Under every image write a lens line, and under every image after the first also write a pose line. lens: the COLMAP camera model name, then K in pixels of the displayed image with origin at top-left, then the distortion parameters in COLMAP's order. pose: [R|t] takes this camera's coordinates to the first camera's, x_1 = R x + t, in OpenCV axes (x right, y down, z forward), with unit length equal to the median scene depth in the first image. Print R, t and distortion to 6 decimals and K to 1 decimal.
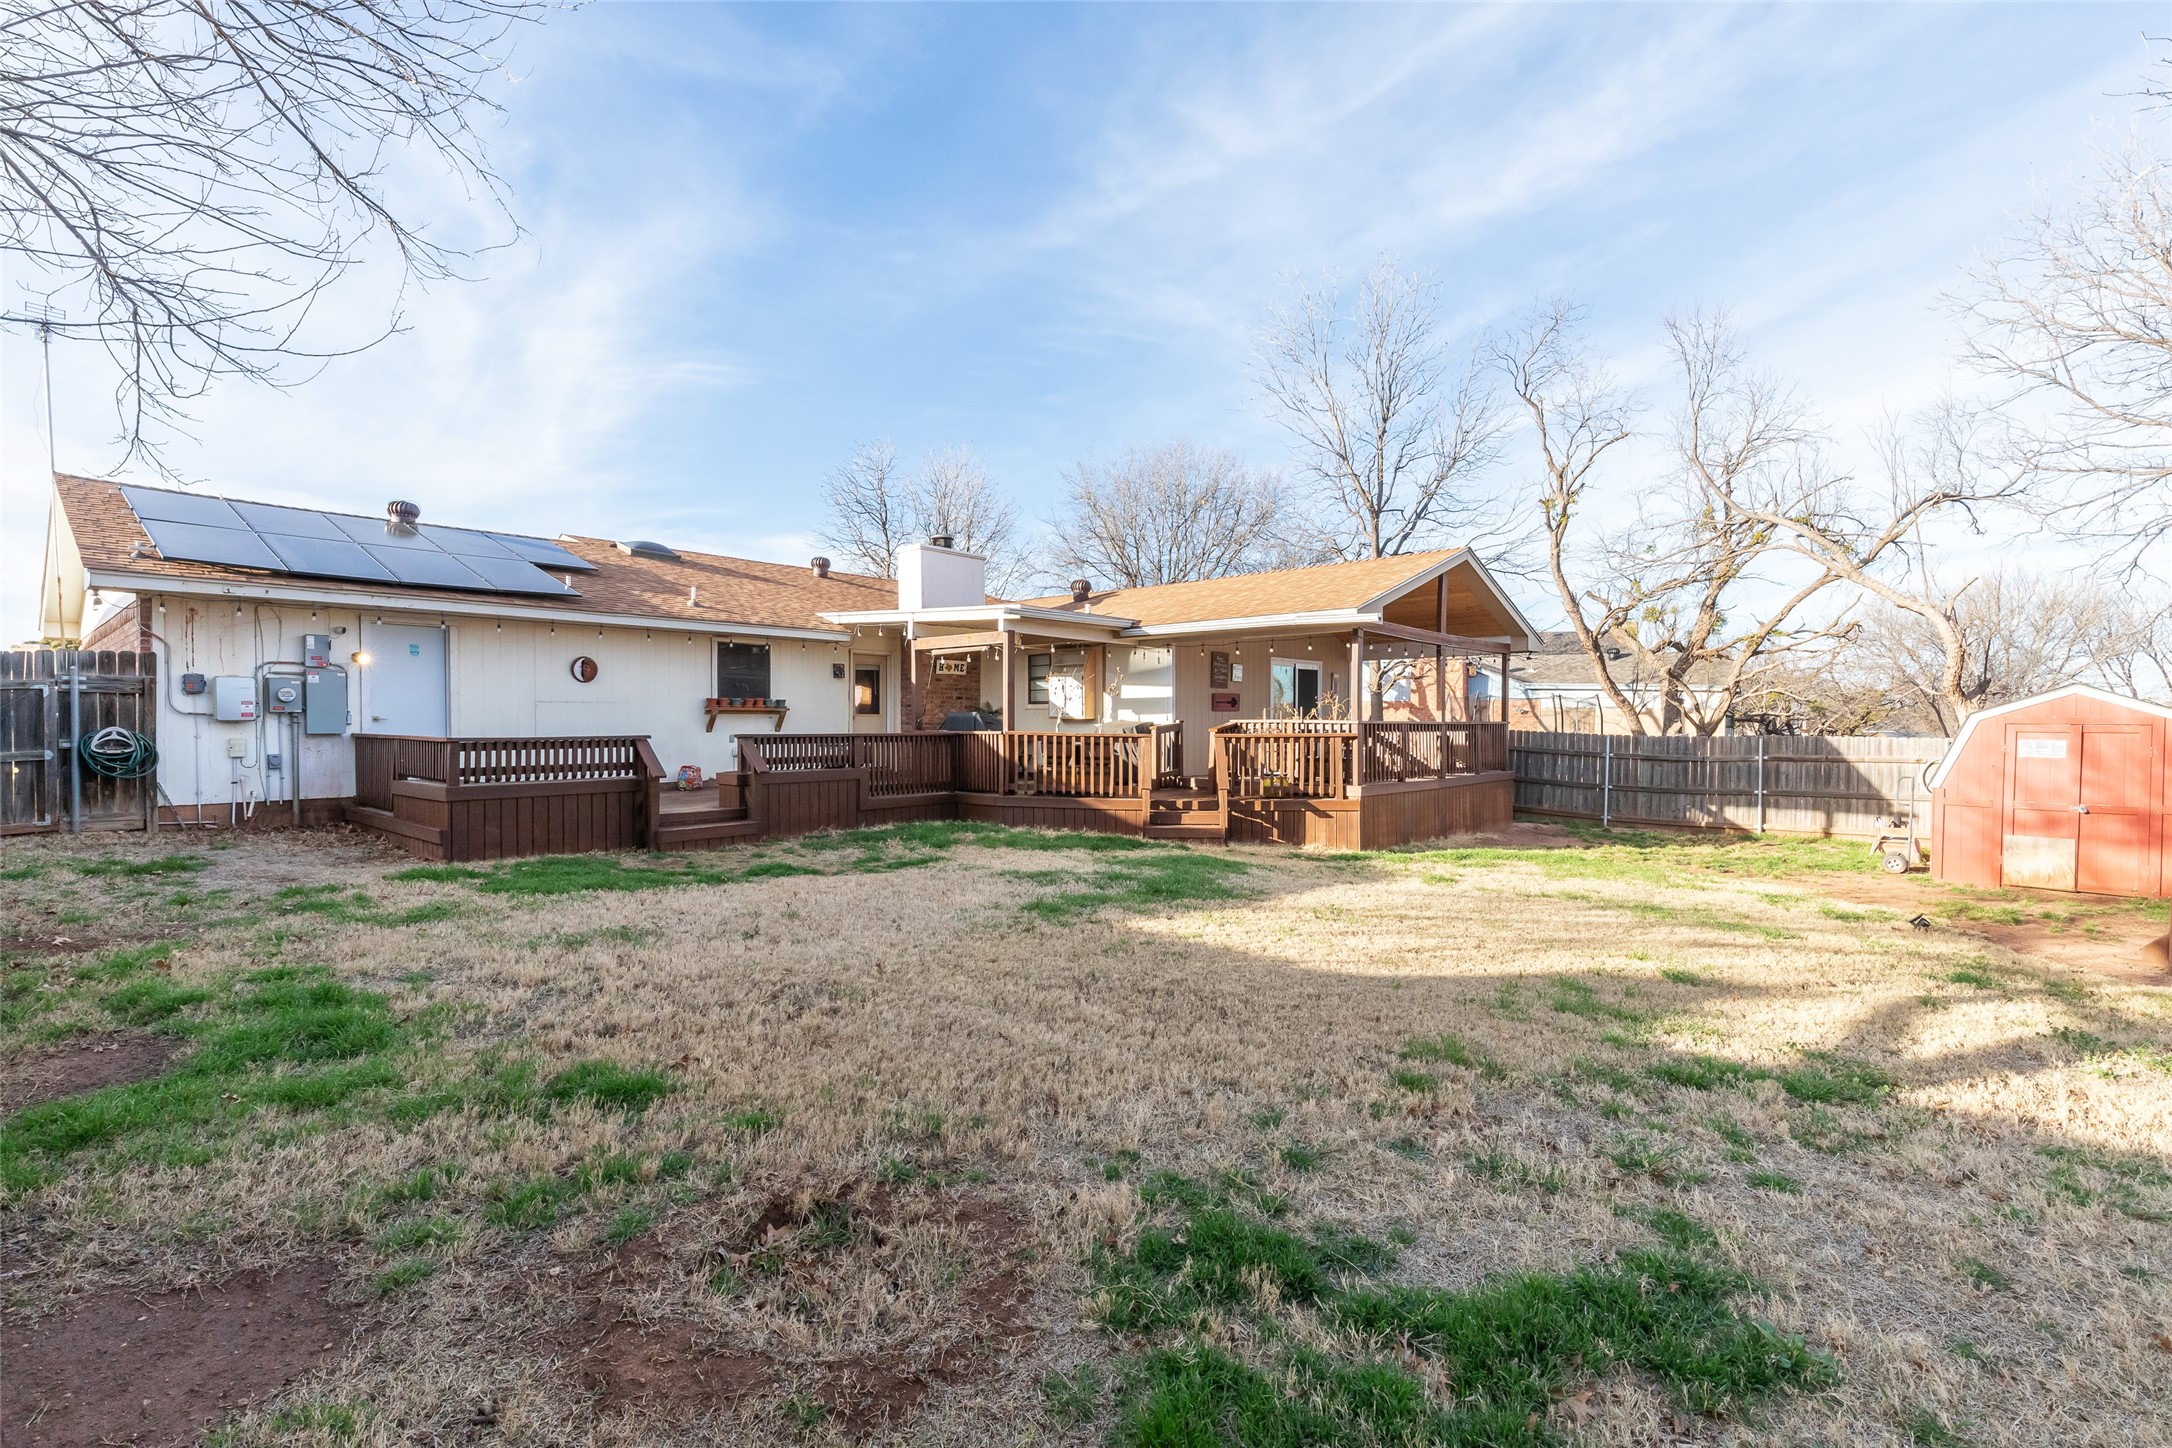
lens RADIAL K [[989.8, 0, 1088.5], [0, 989.8, 717.6], [0, 0, 1]] dist [0.009485, -0.000843]
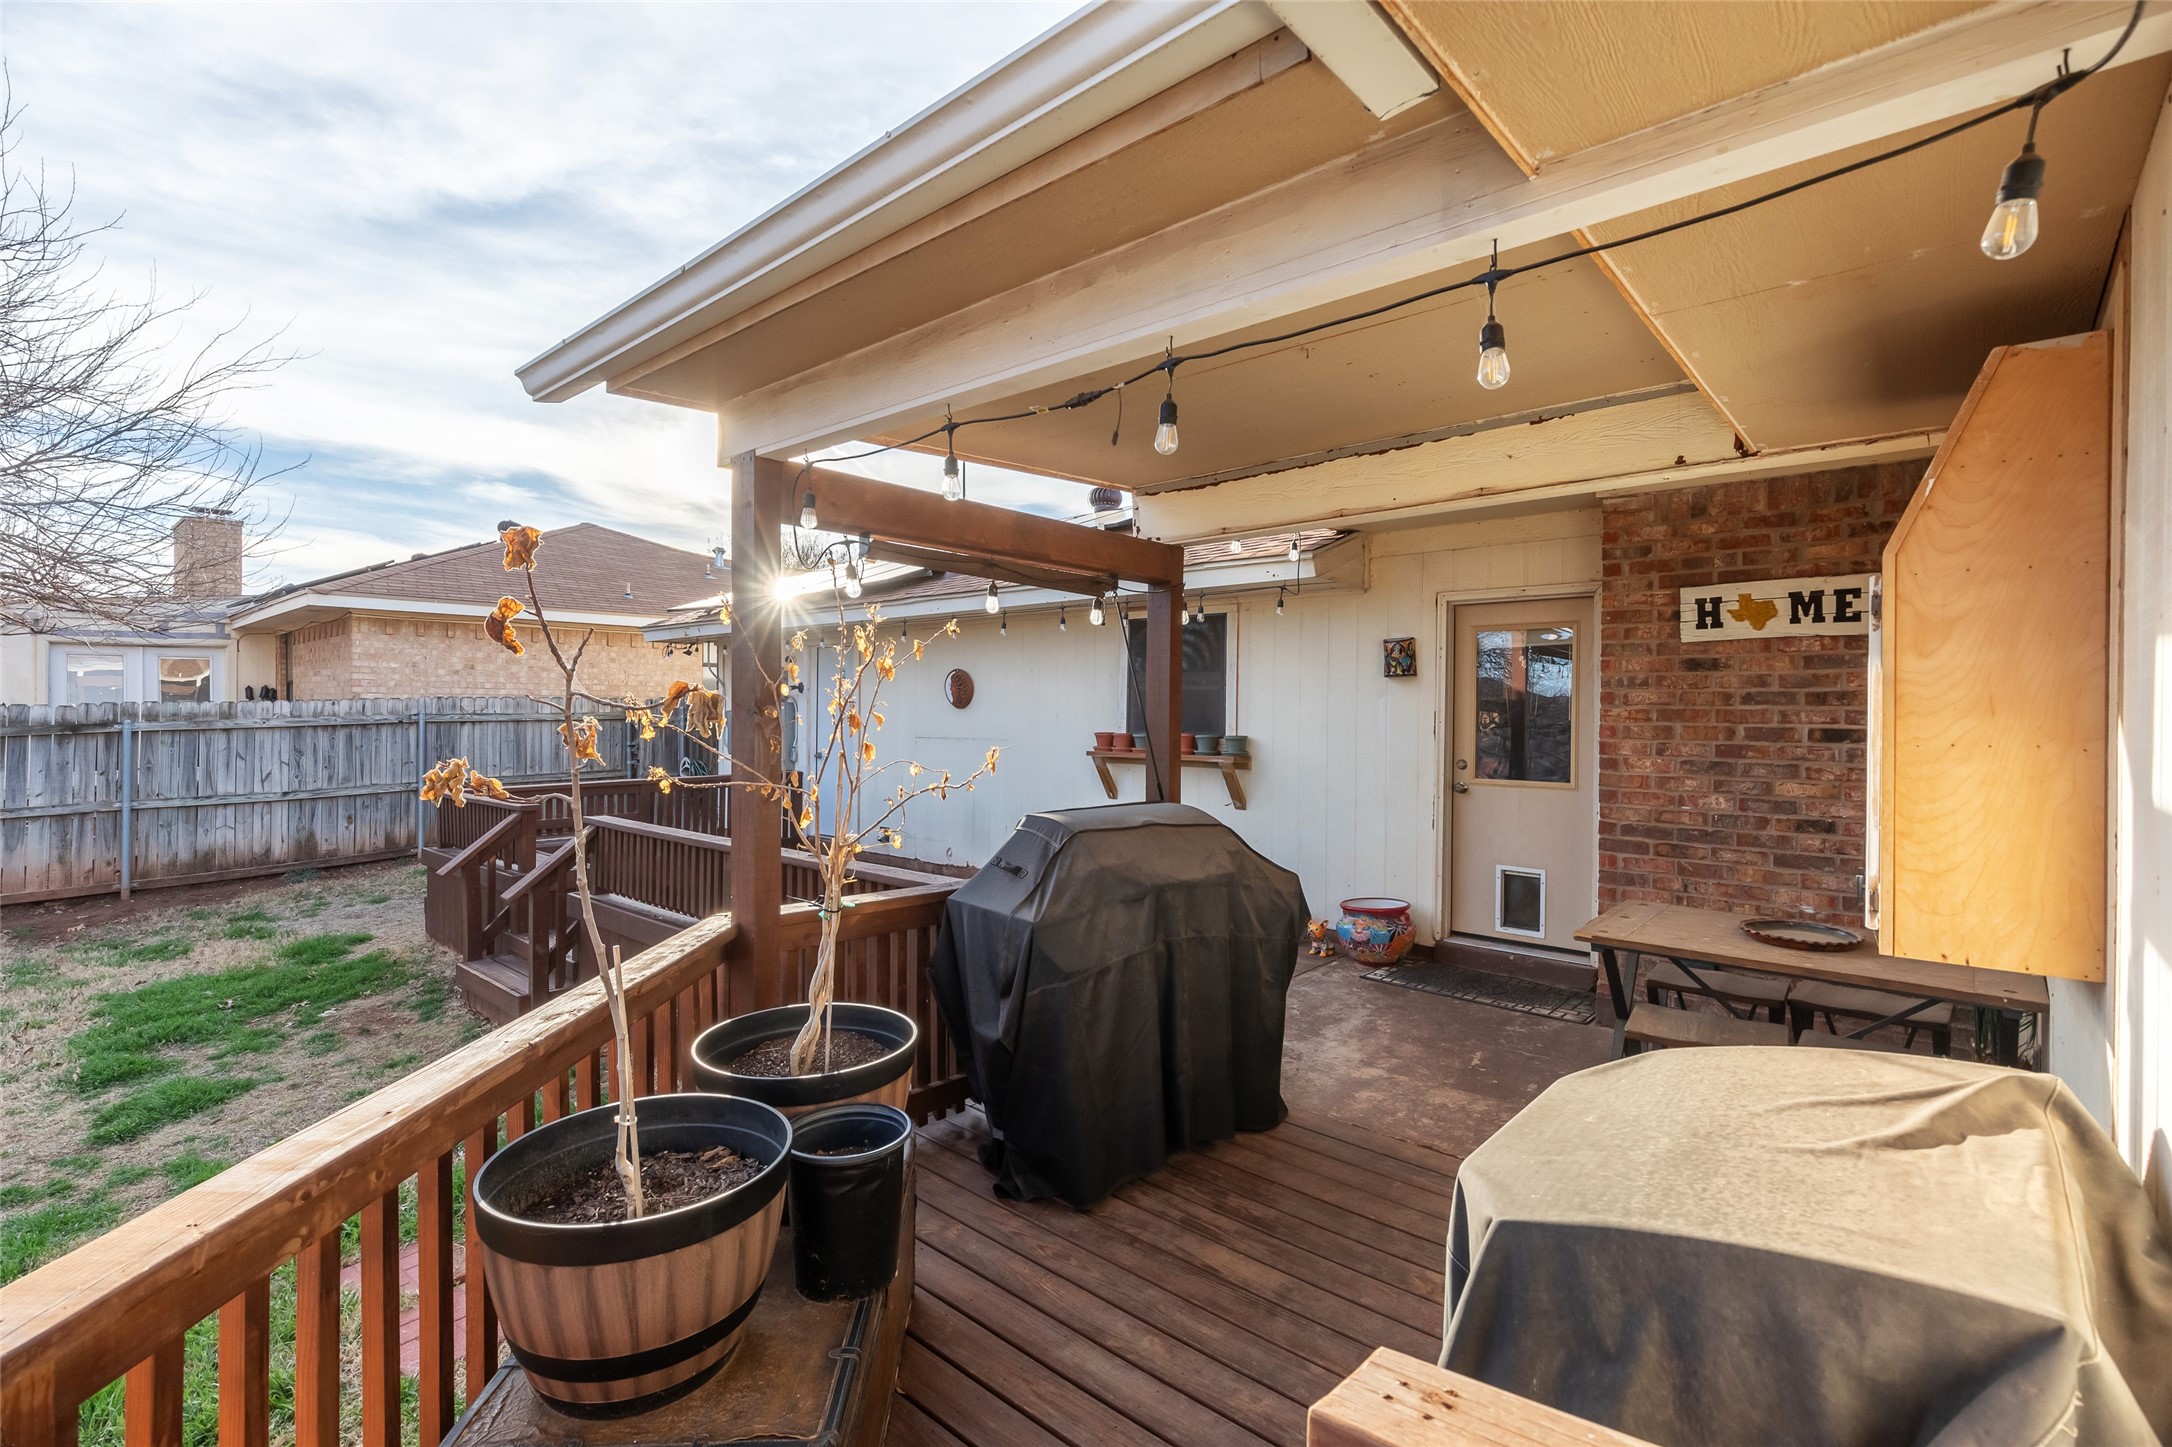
lens RADIAL K [[989.8, 0, 1087.7], [0, 989.8, 719.4], [0, 0, 1]] dist [0.009485, -0.000843]
pose [[-0.006226, 0.008469, -0.999945, 0.135104], [-0.000117, 0.999964, 0.008470, -0.033944], [0.999981, 0.000170, -0.006225, 1.085174]]
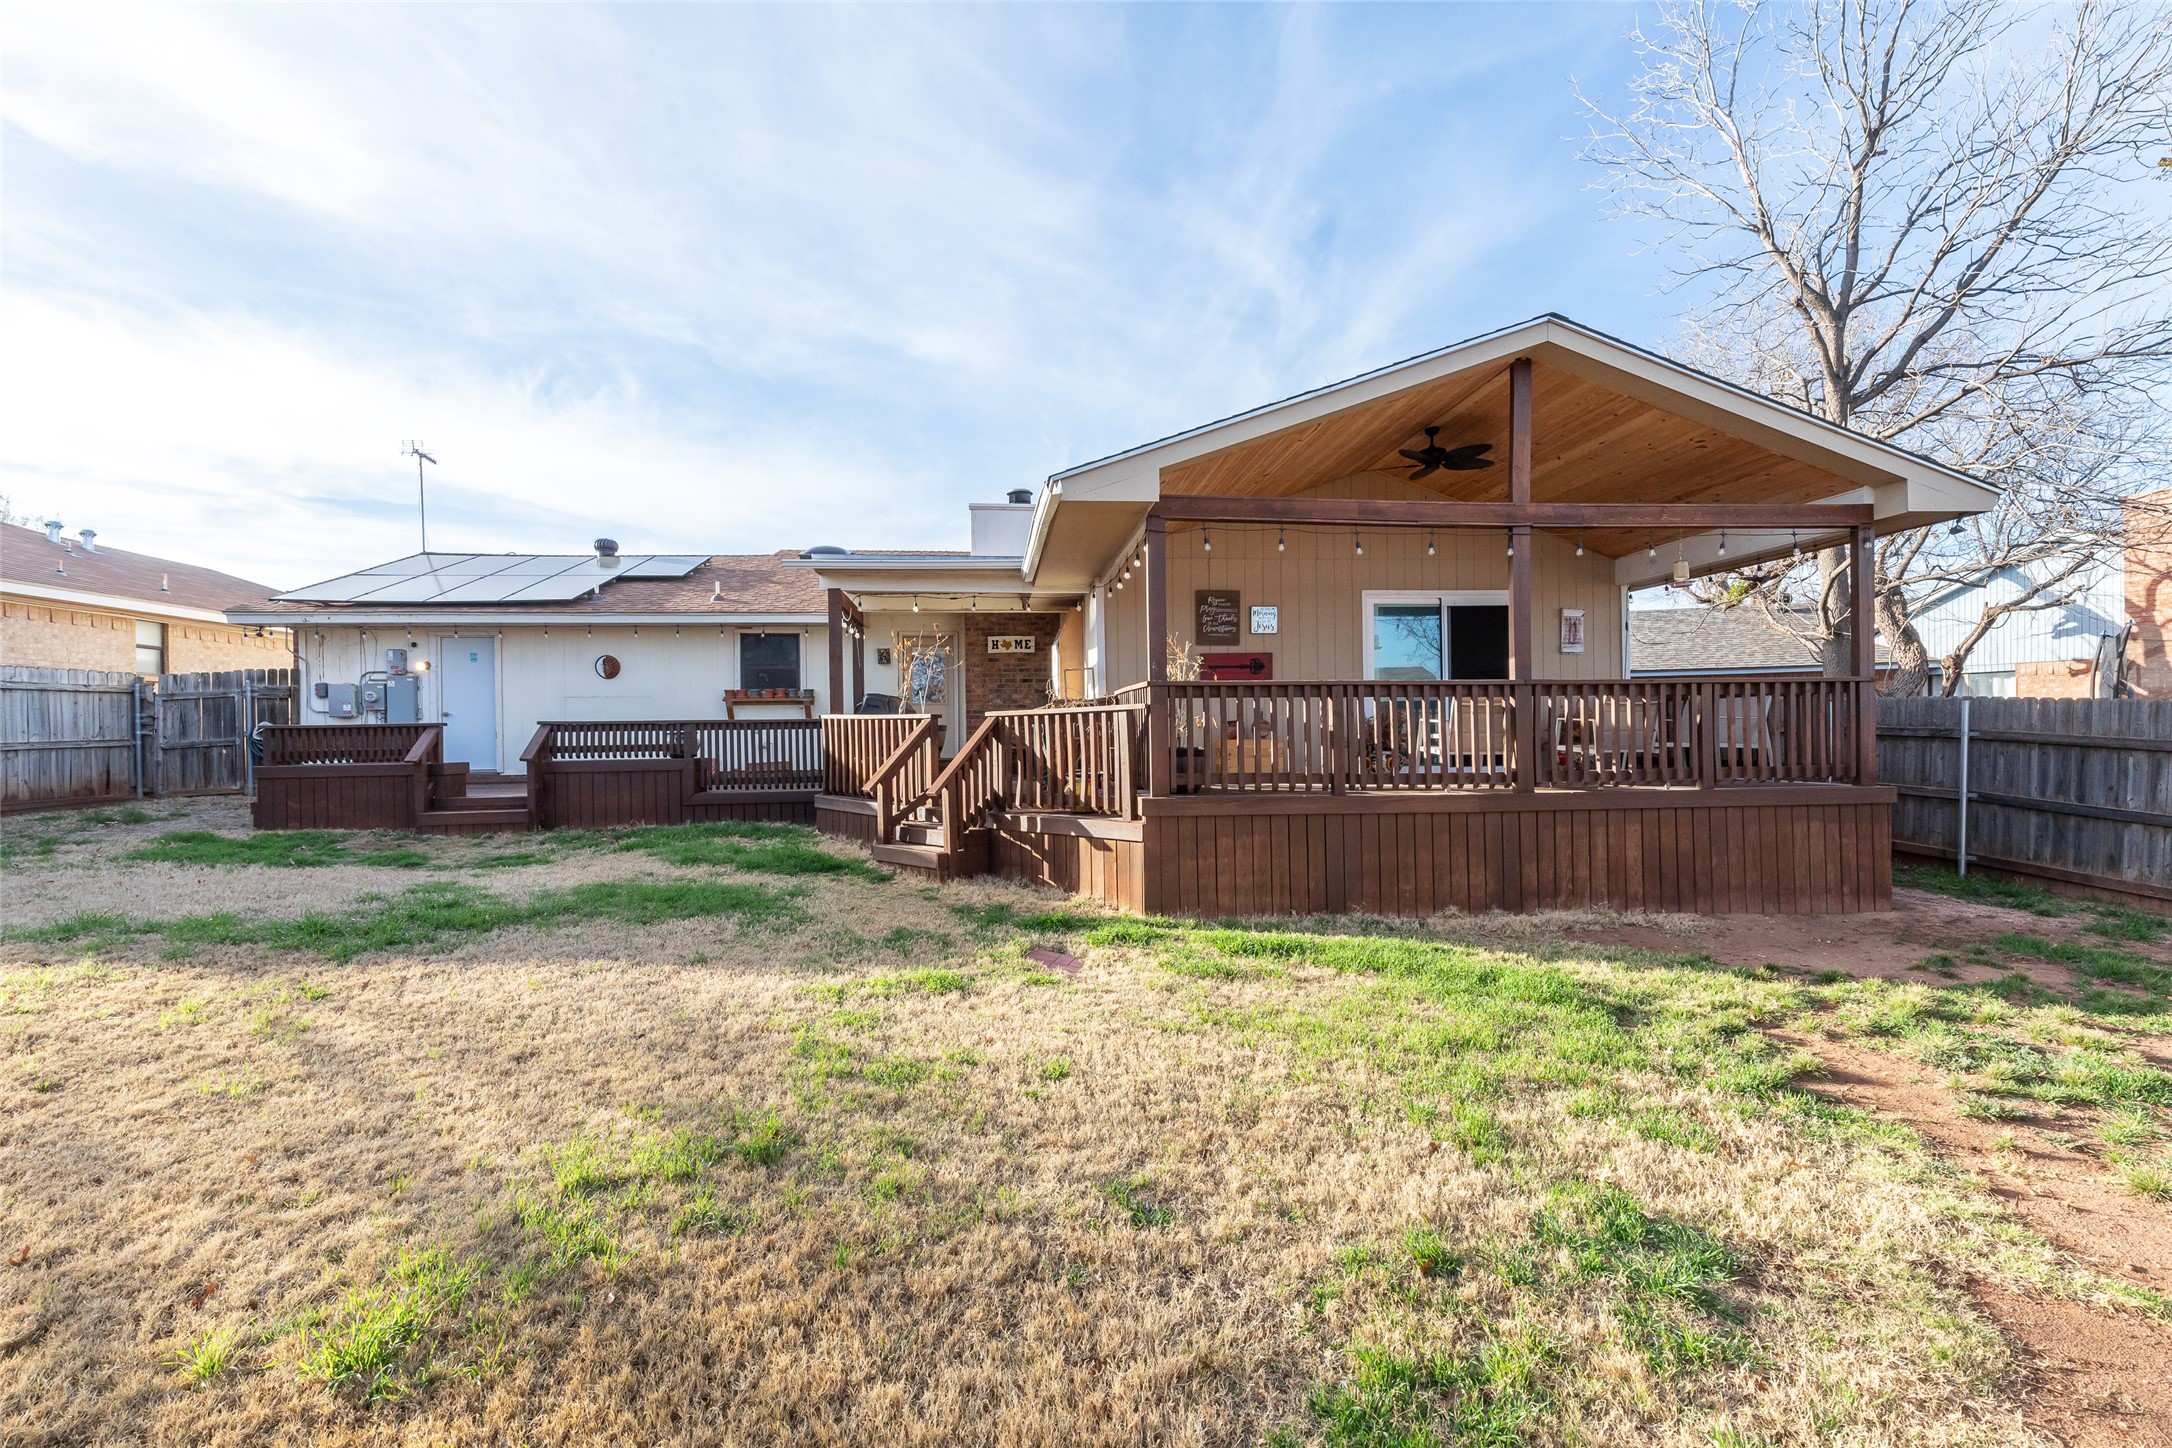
lens RADIAL K [[989.8, 0, 1084.5], [0, 989.8, 739.4], [0, 0, 1]] dist [0.009485, -0.000843]
pose [[0.726244, -0.005506, -0.687415, 0.626917], [0.016343, 0.999824, 0.009259, 0.029795], [0.687243, -0.017959, 0.726206, 0.562172]]
